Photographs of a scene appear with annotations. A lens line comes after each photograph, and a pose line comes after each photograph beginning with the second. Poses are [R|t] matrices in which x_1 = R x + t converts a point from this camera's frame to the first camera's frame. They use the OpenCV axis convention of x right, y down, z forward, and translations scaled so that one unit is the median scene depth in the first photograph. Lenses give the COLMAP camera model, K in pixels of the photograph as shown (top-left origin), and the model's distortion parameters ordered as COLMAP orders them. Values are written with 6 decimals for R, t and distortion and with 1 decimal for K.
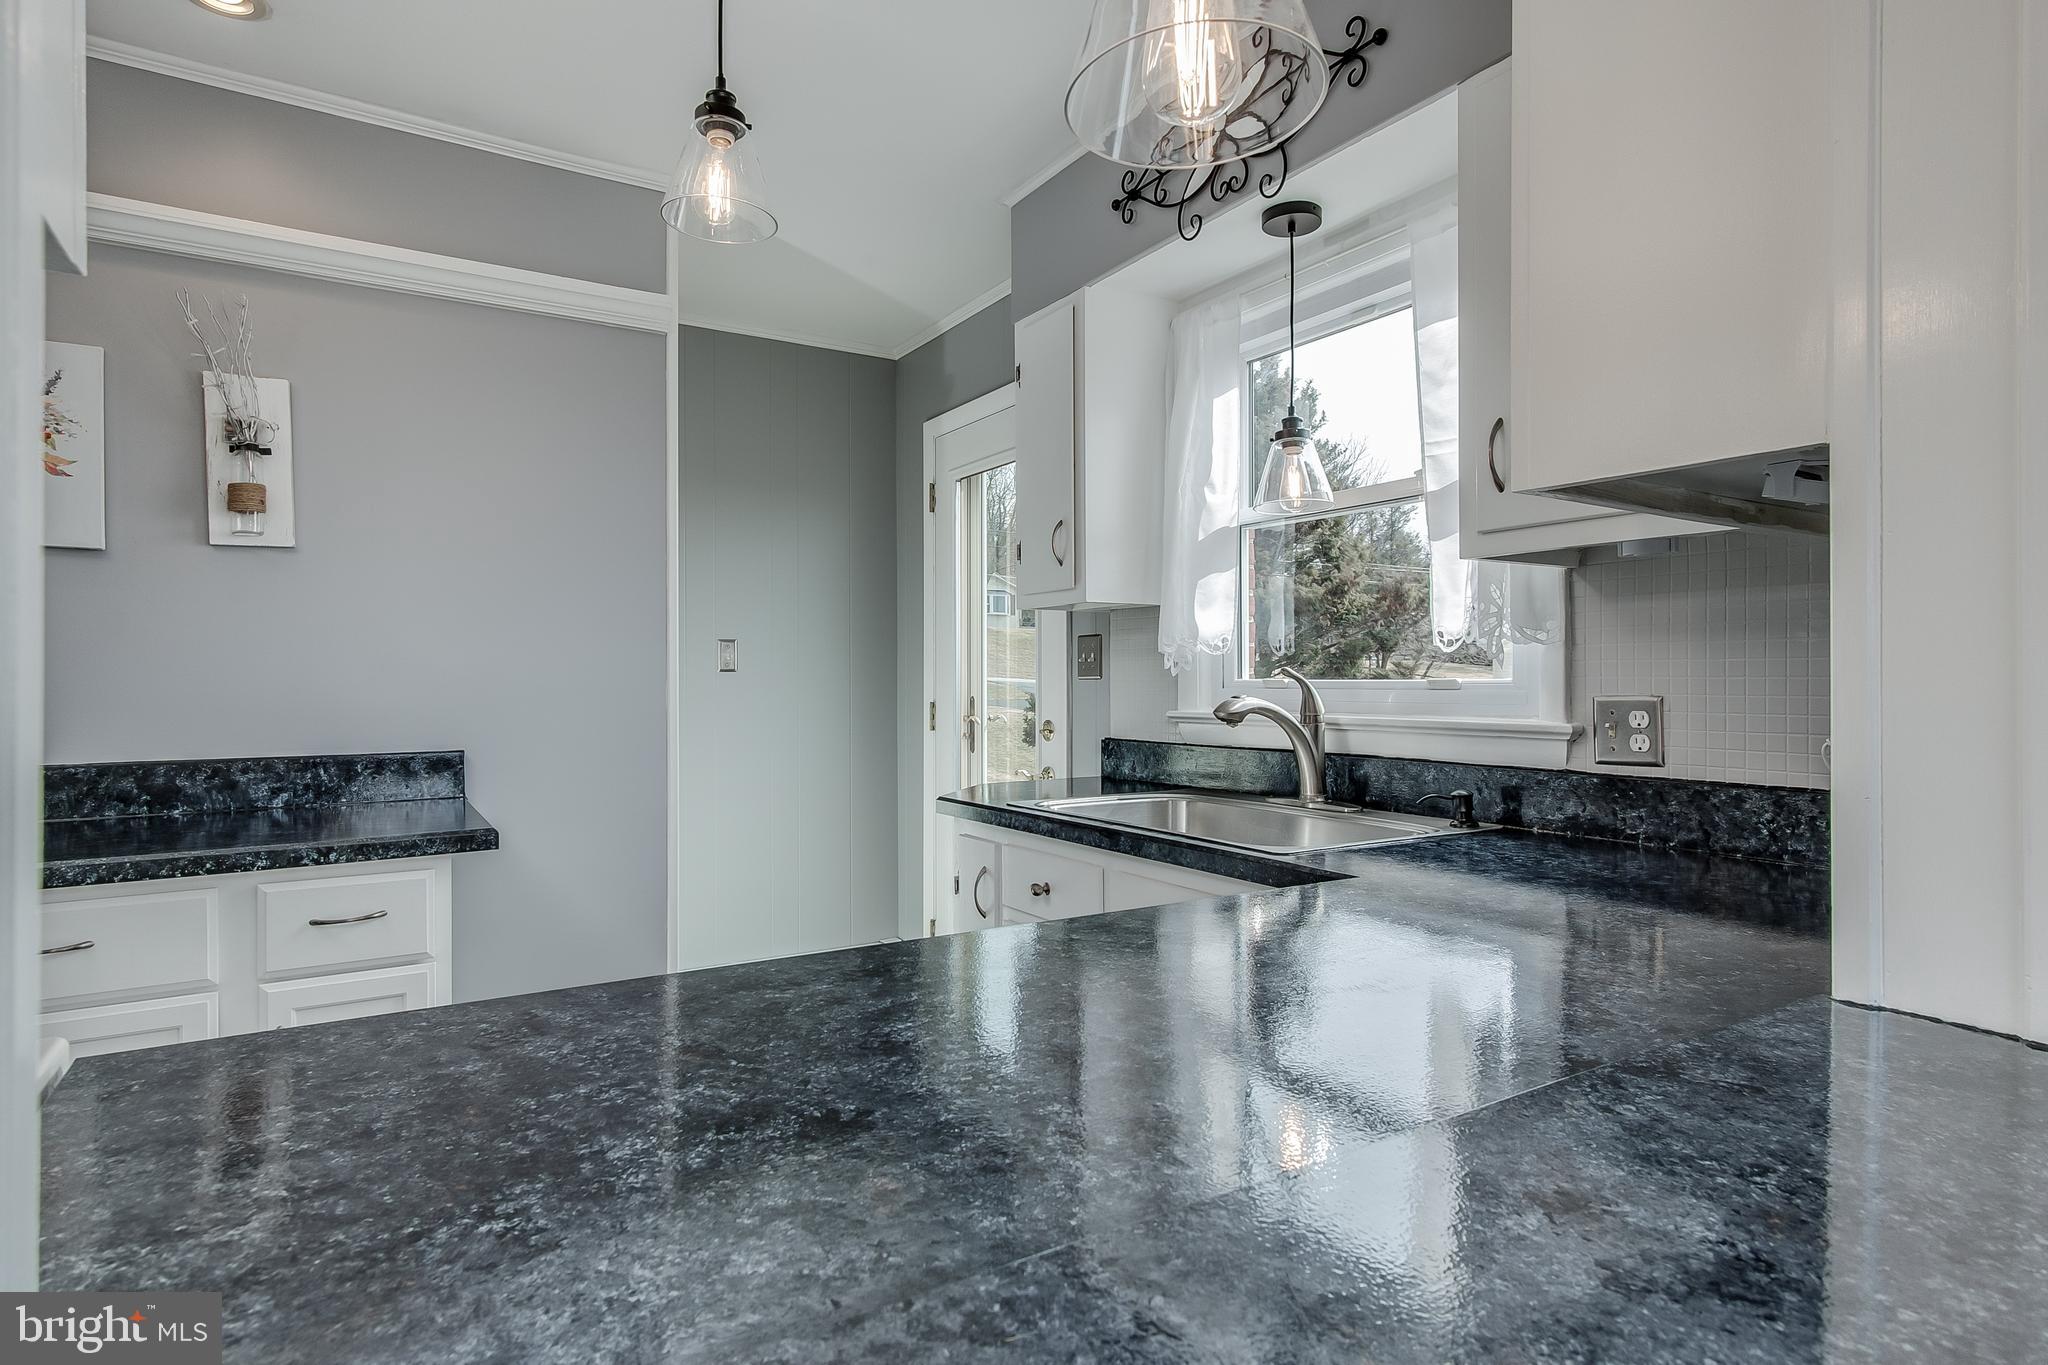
lens RADIAL K [[1080.3, 0, 1028.3], [0, 1080.3, 679.9], [0, 0, 1]] dist [0.003568, 0.000878]
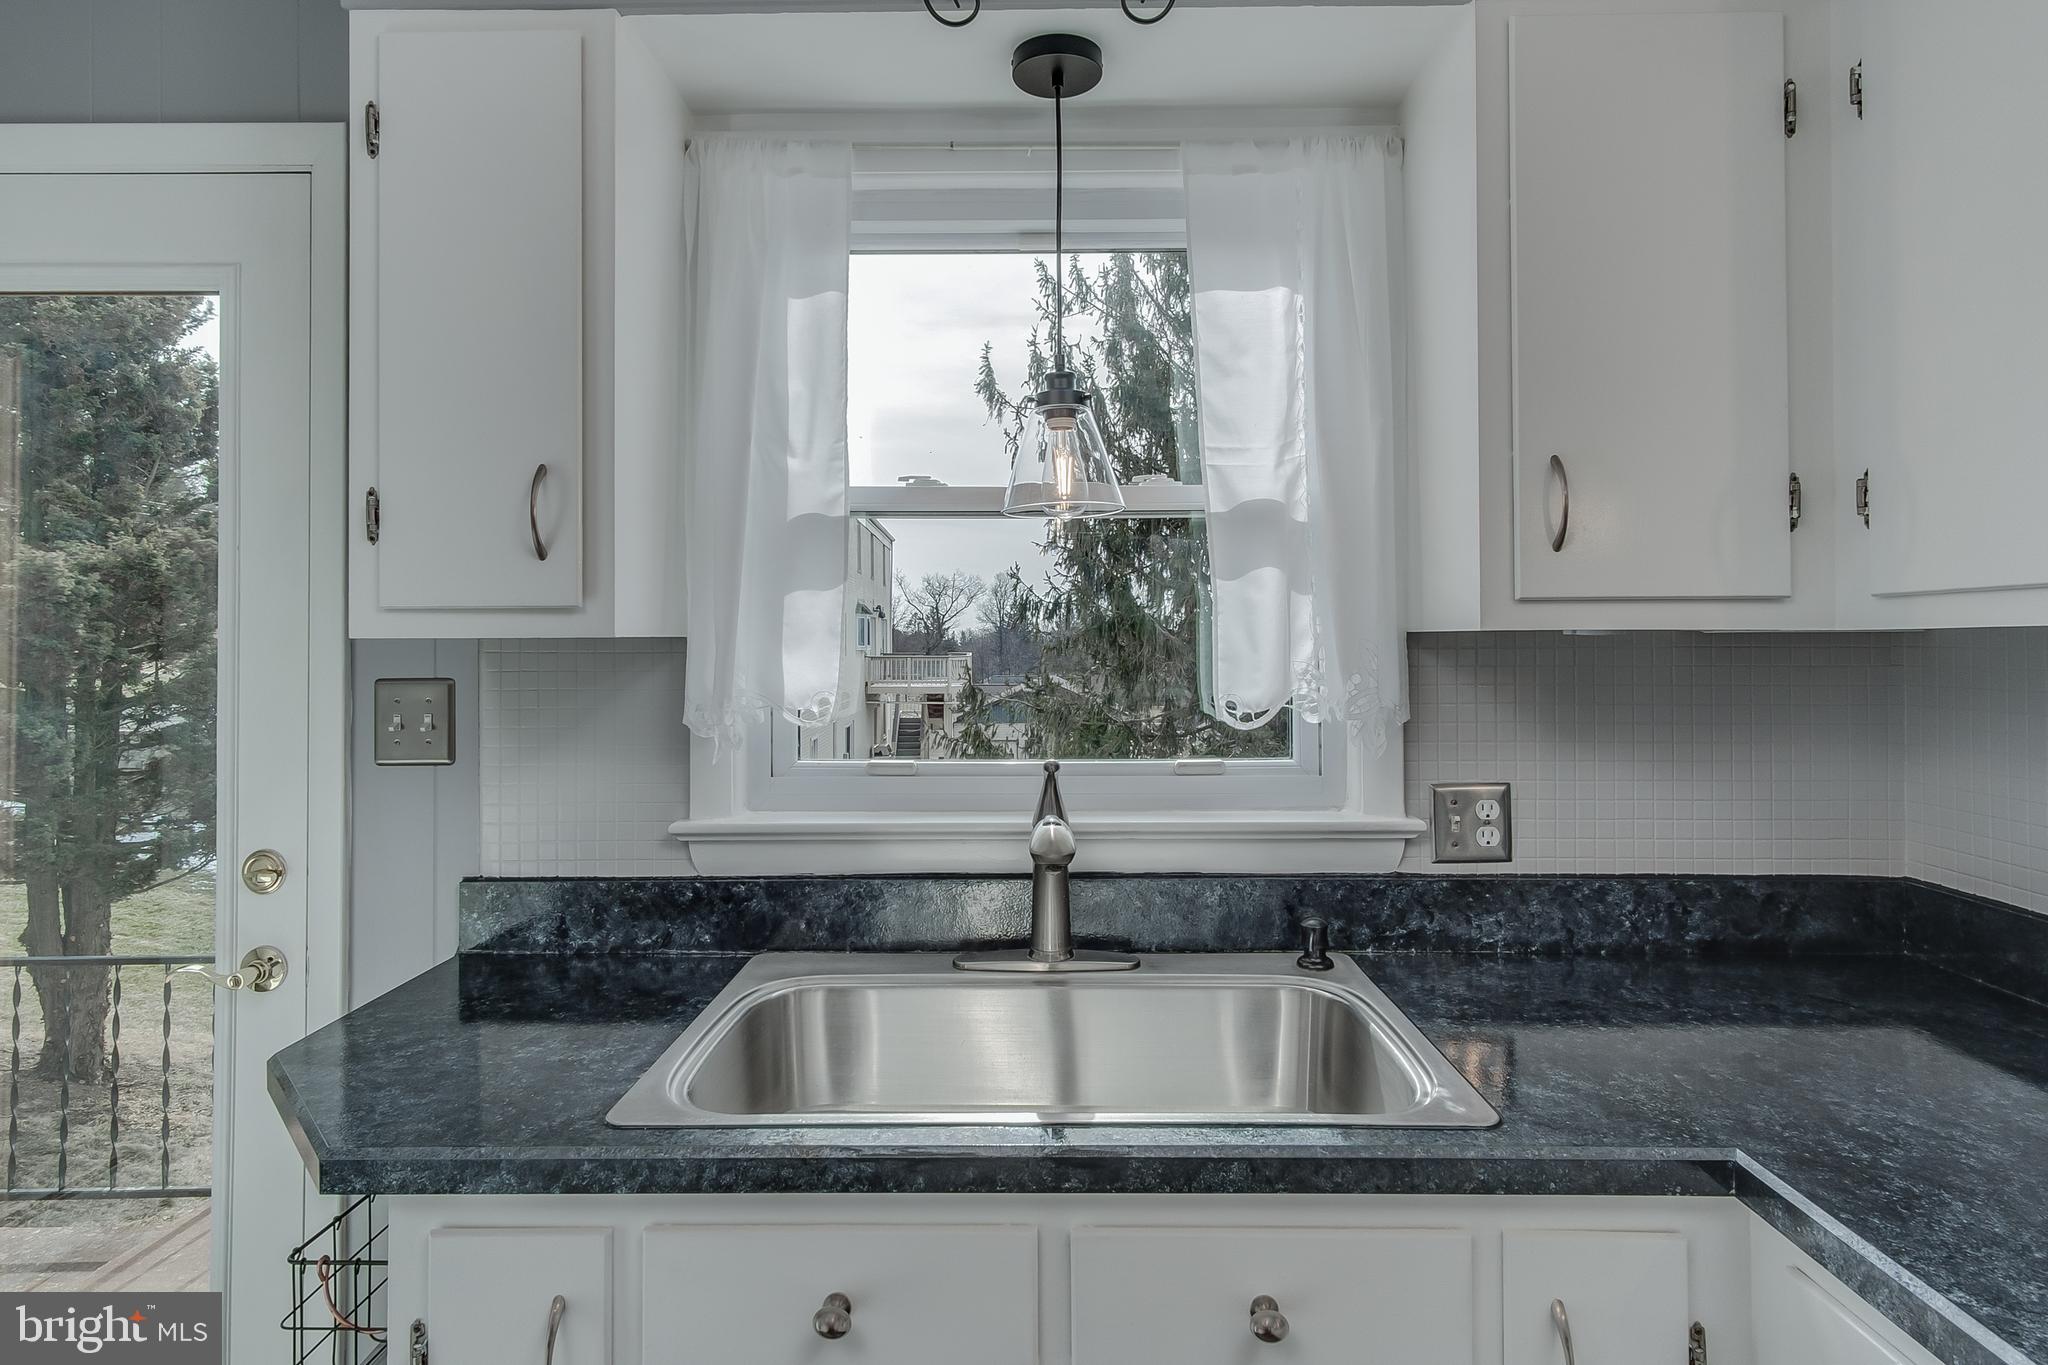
lens RADIAL K [[1119.2, 0, 1025.8], [0, 1119.2, 629.2], [0, 0, 1]] dist [0.000355, 0.000220]
pose [[0.544917, 0.009083, 0.838441, -0.384280], [0.003853, 0.999904, -0.013336, -0.094673], [-0.838481, 0.010498, 0.544829, 0.775234]]
